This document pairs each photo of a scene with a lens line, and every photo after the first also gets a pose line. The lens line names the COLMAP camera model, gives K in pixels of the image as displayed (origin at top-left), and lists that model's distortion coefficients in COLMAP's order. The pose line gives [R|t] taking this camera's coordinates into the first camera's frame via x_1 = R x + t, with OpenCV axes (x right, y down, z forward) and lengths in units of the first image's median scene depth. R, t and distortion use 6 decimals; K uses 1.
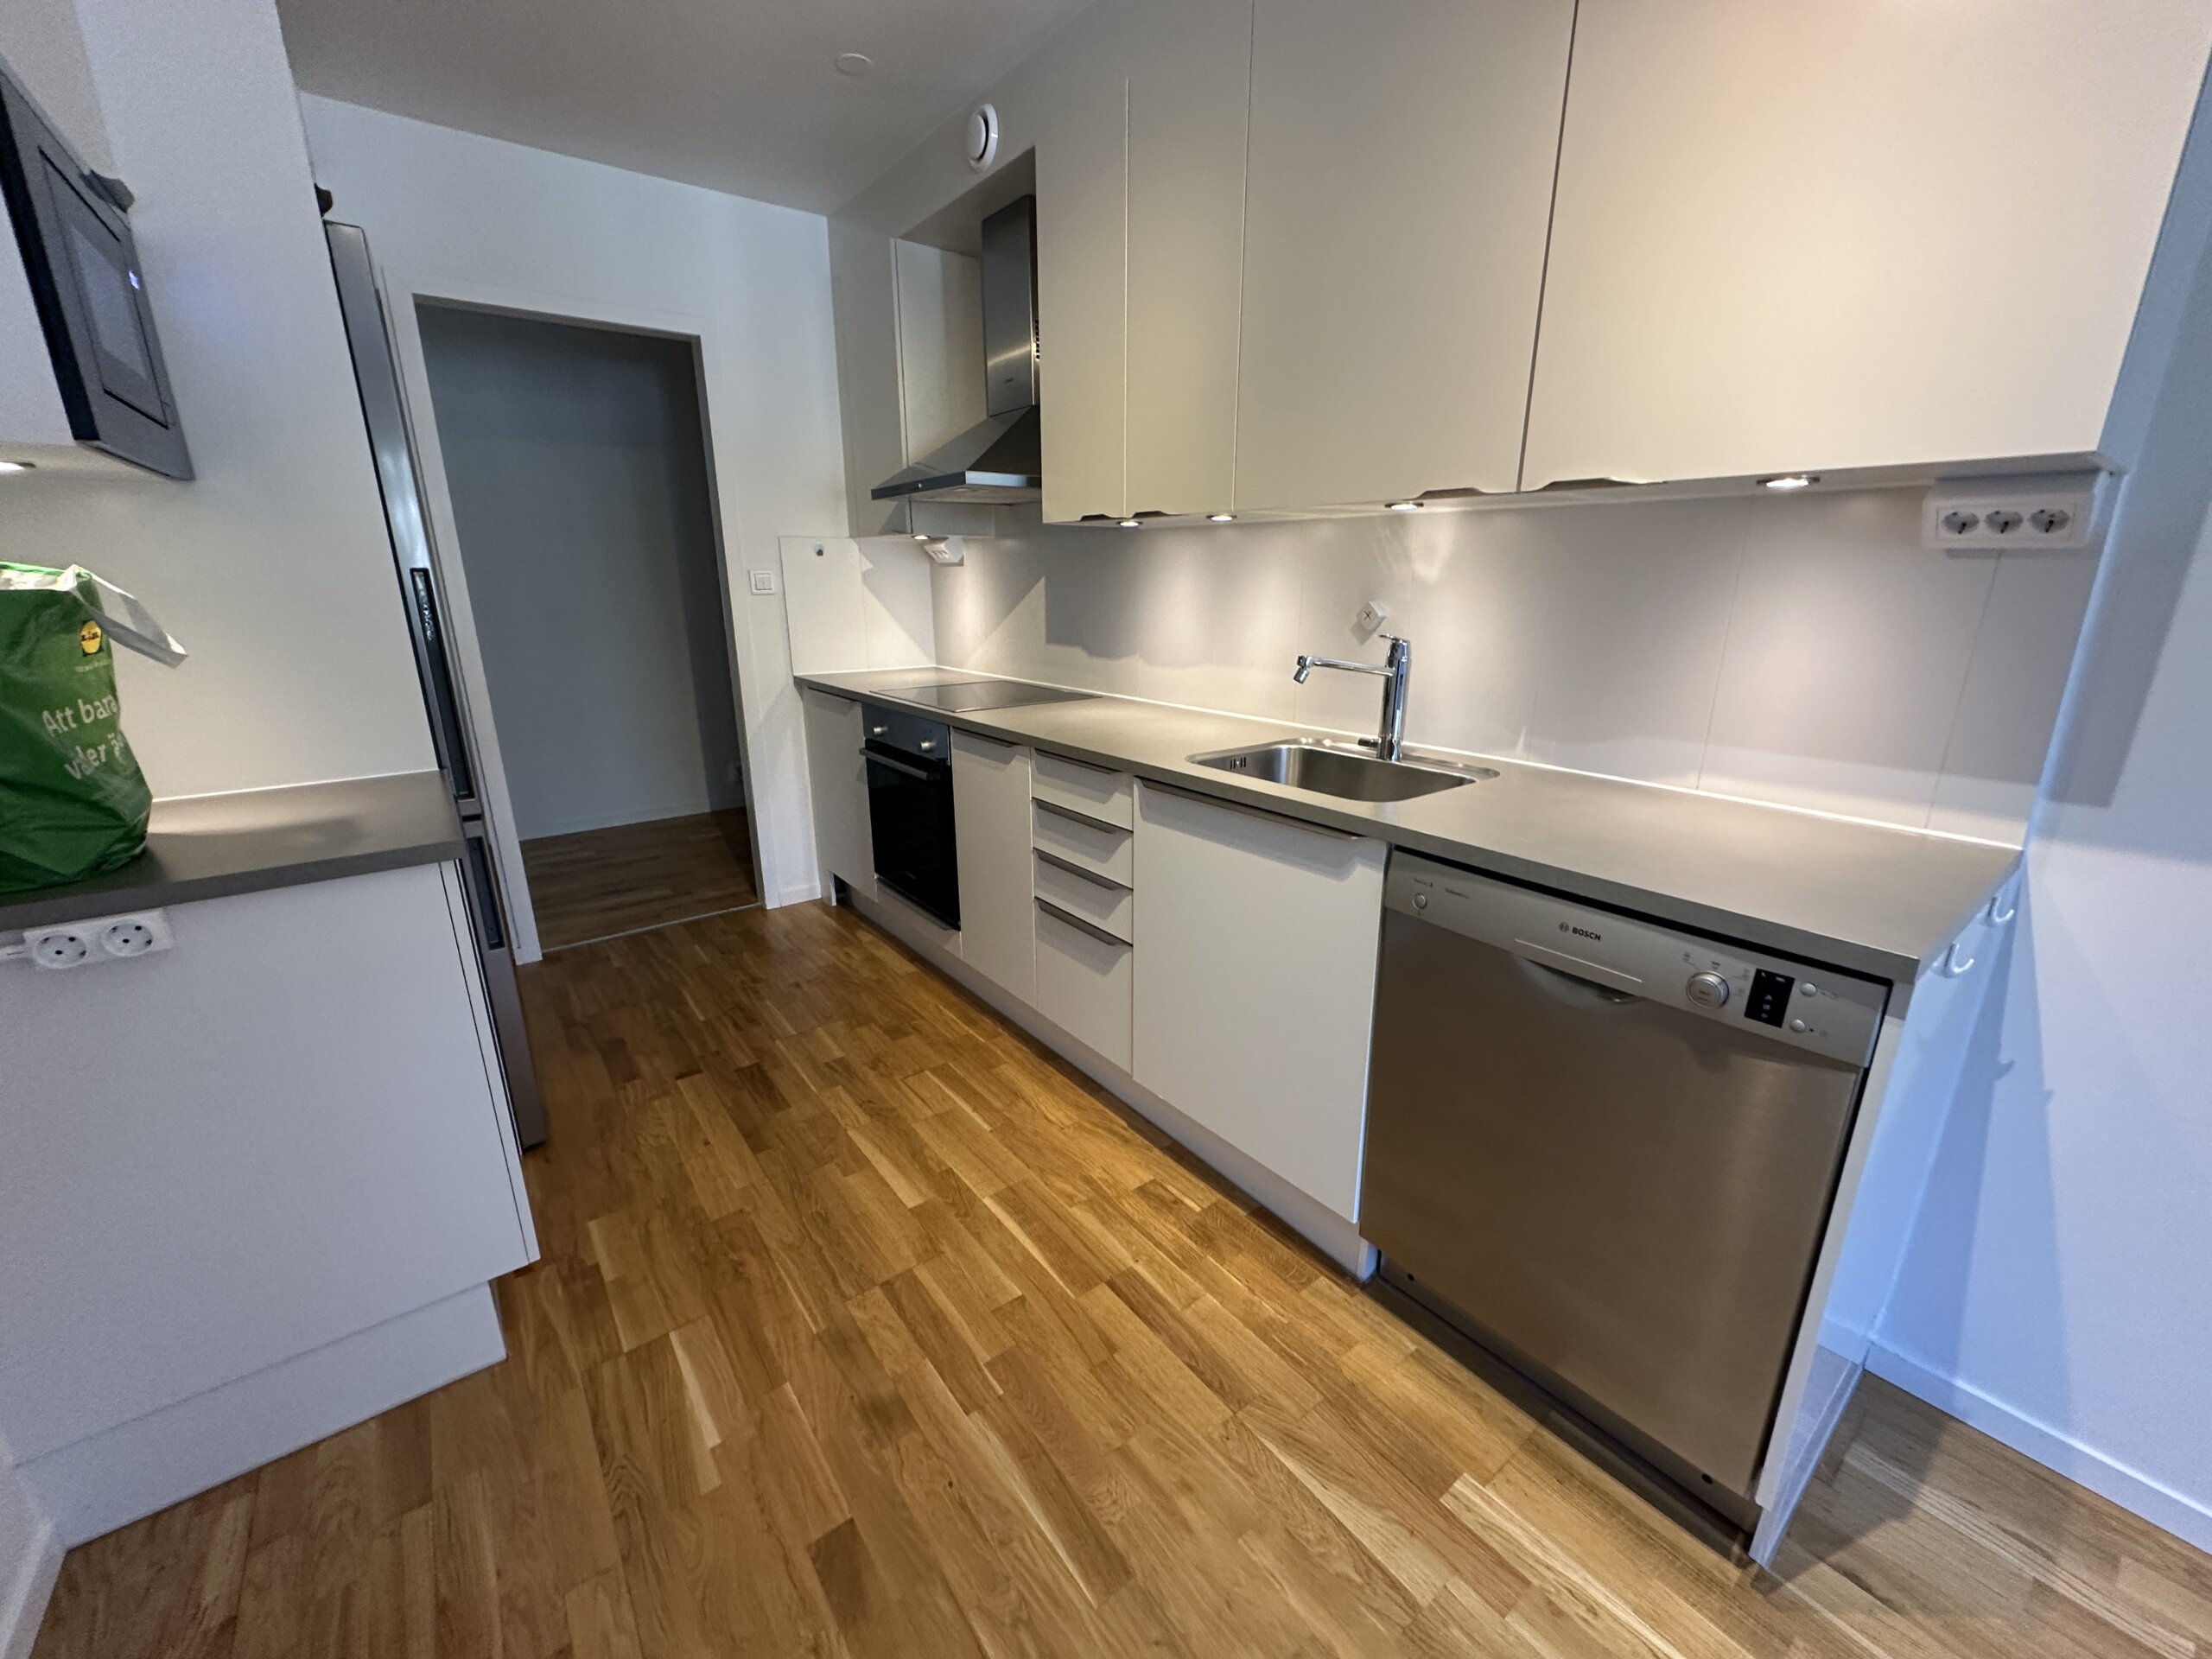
lens RADIAL K [[878.4, 0, 1107.2], [0, 878.4, 826.2], [0, 0, 1]] dist [-0.002126, -0.000109]
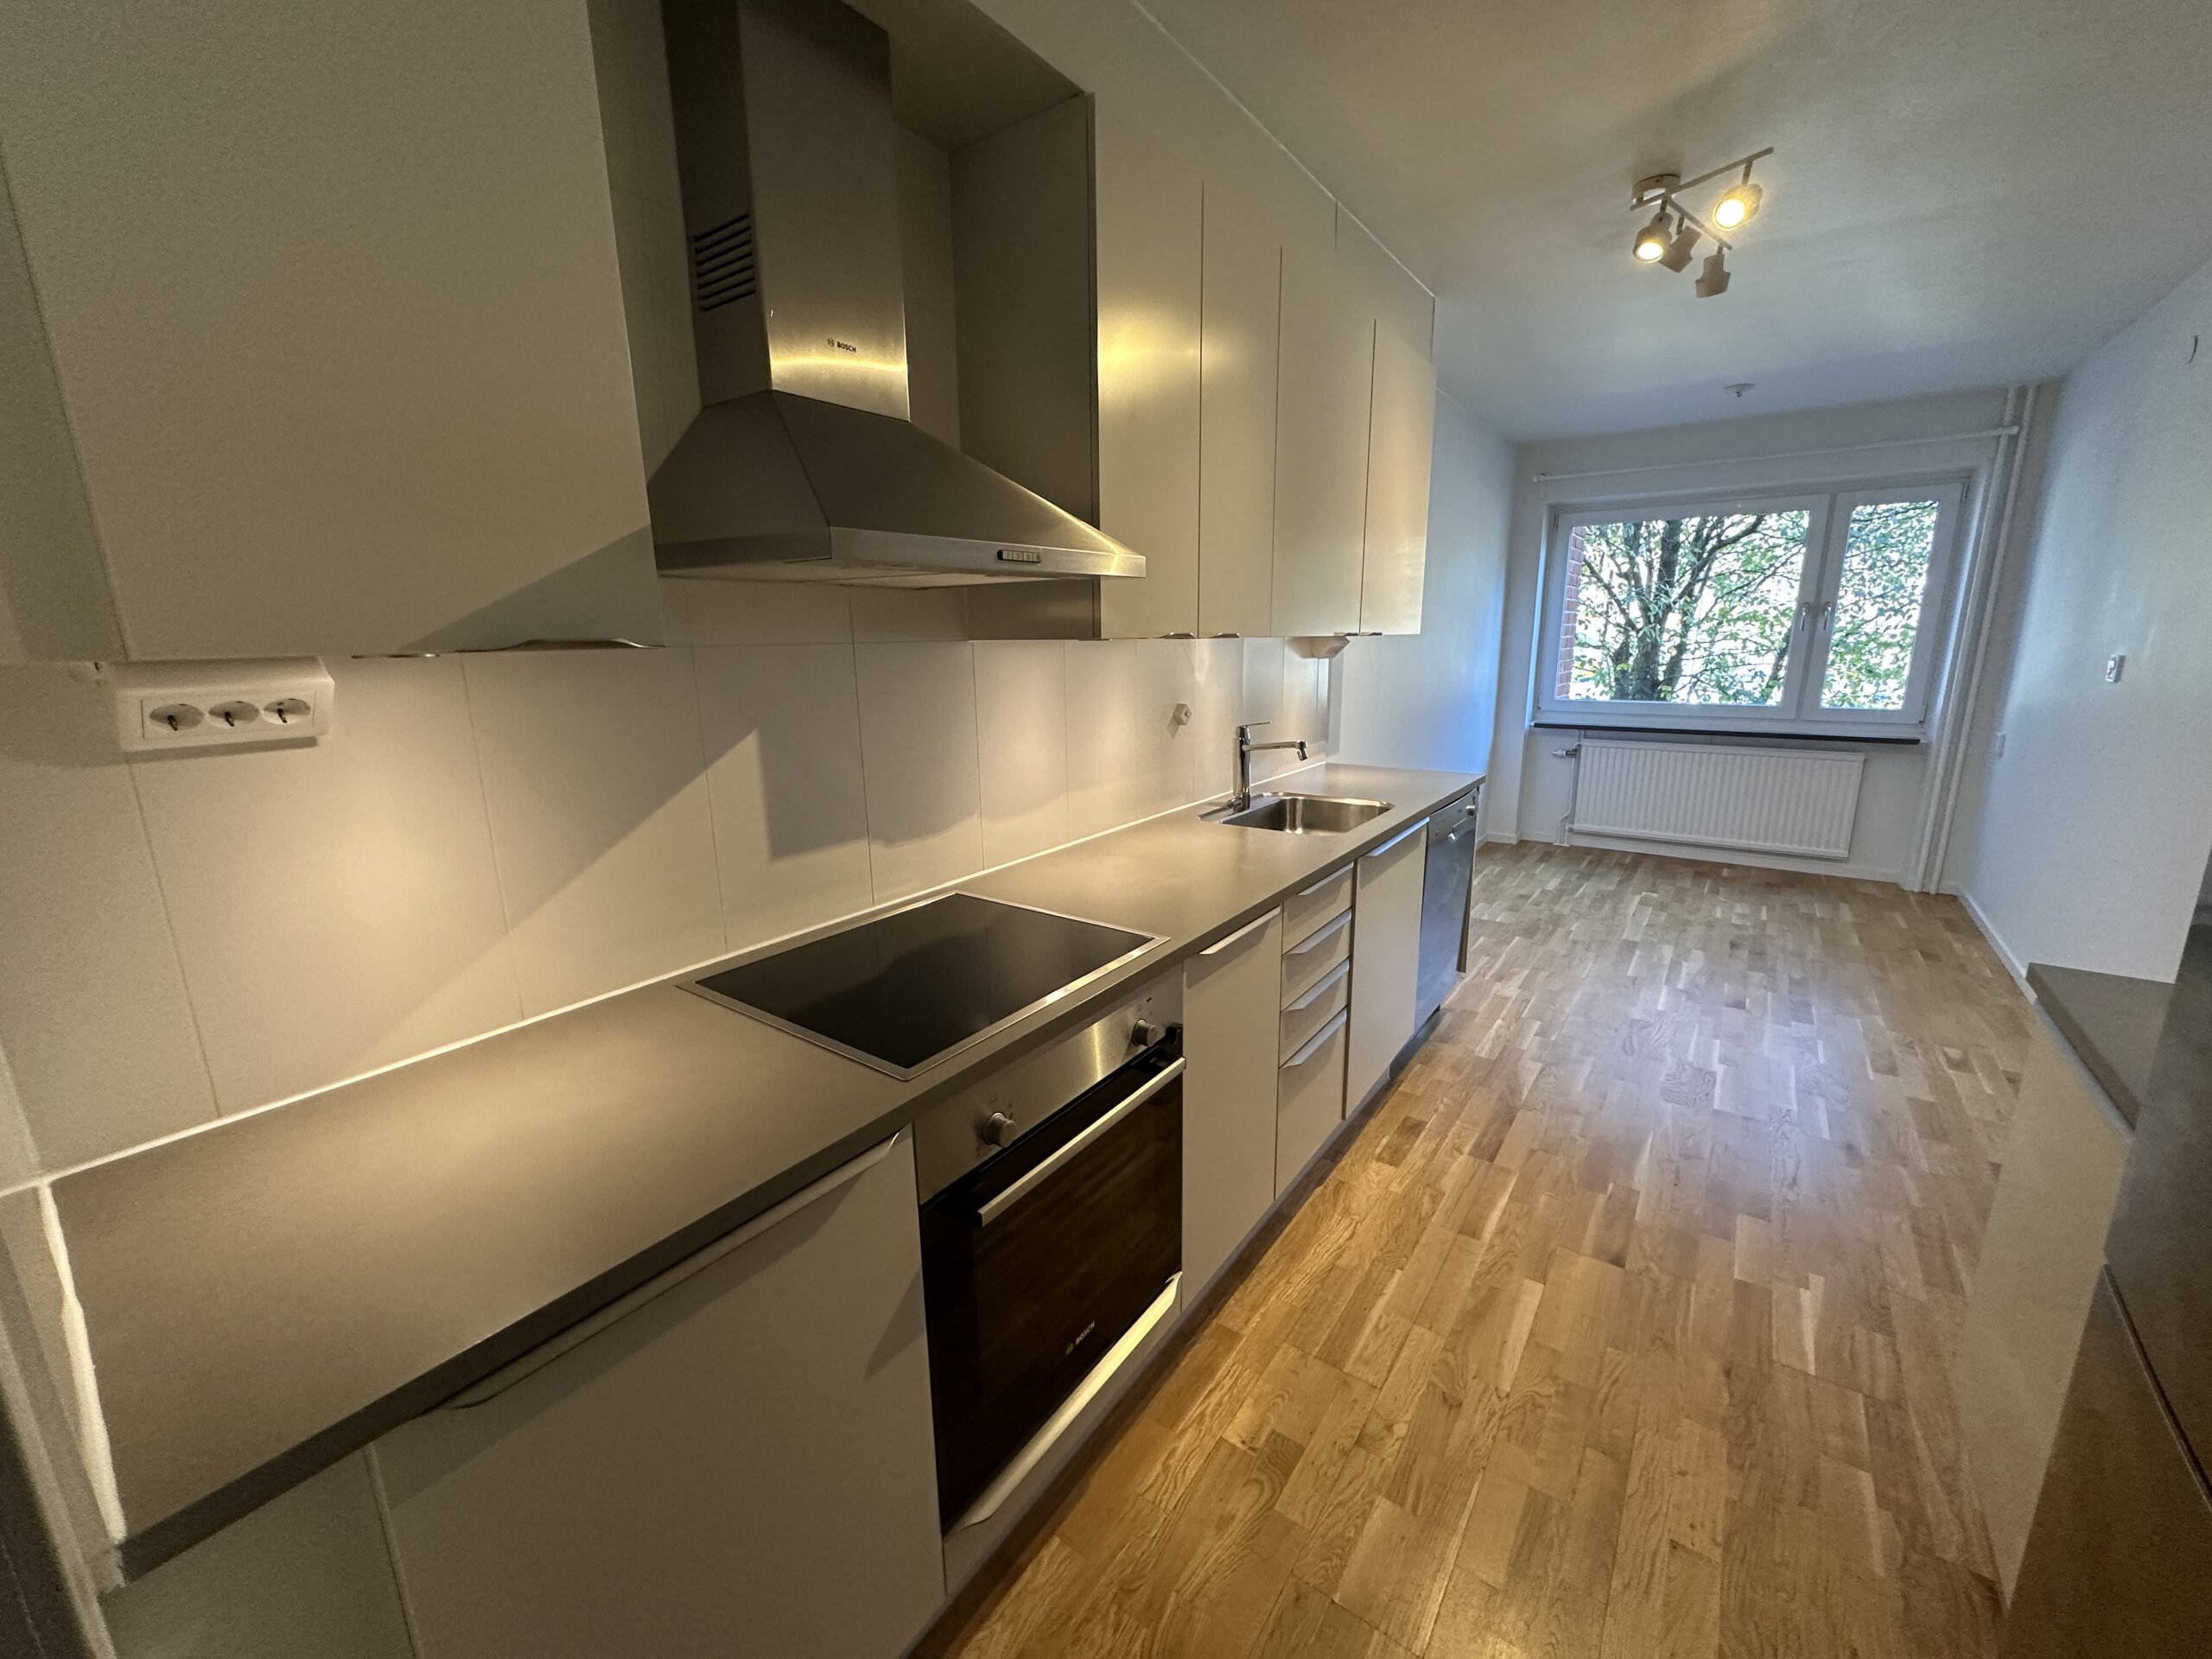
lens RADIAL K [[878.4, 0, 1107.2], [0, 878.4, 826.2], [0, 0, 1]] dist [-0.002126, -0.000109]
pose [[-0.279932, -0.201889, 0.938551, -0.952969], [0.283149, 0.916785, 0.281659, -0.511129], [-0.917314, 0.344596, -0.199473, 1.498296]]
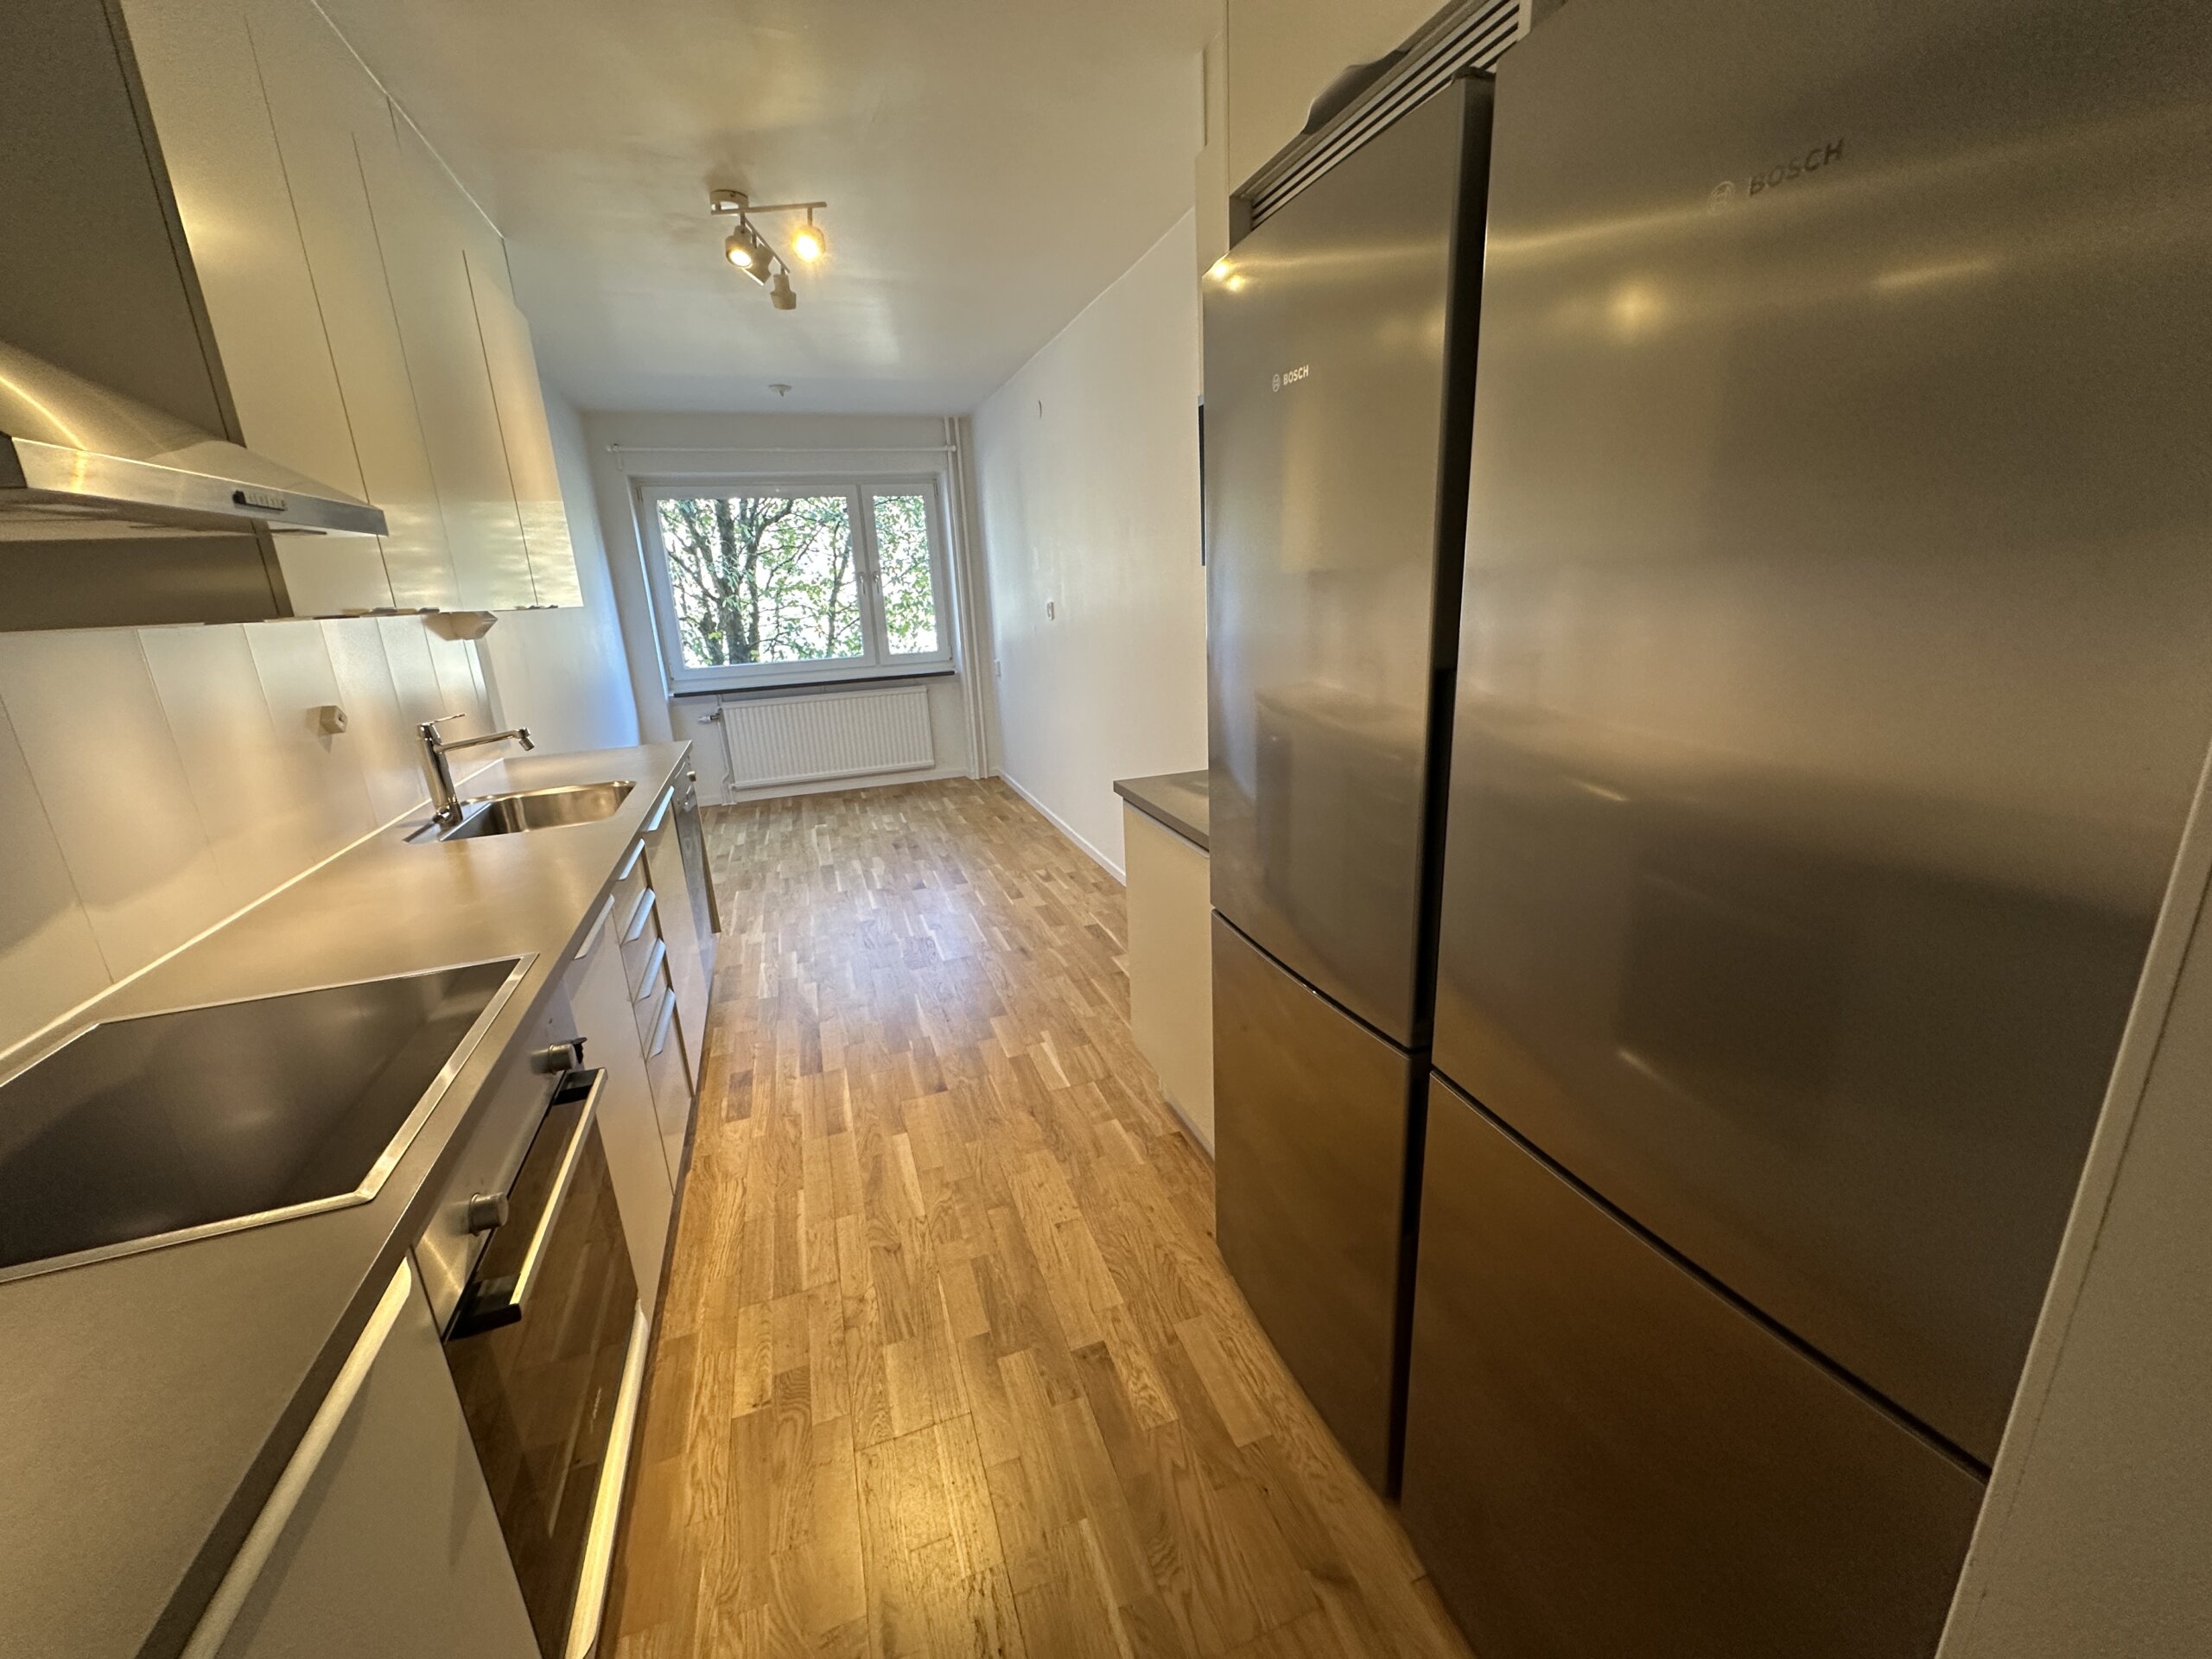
lens RADIAL K [[878.4, 0, 1107.2], [0, 878.4, 826.2], [0, 0, 1]] dist [-0.002126, -0.000109]
pose [[-0.948828, -0.041056, 0.313114, -0.884585], [0.133631, 0.846167, 0.515891, -0.563103], [-0.286128, 0.531334, -0.797380, 1.698447]]
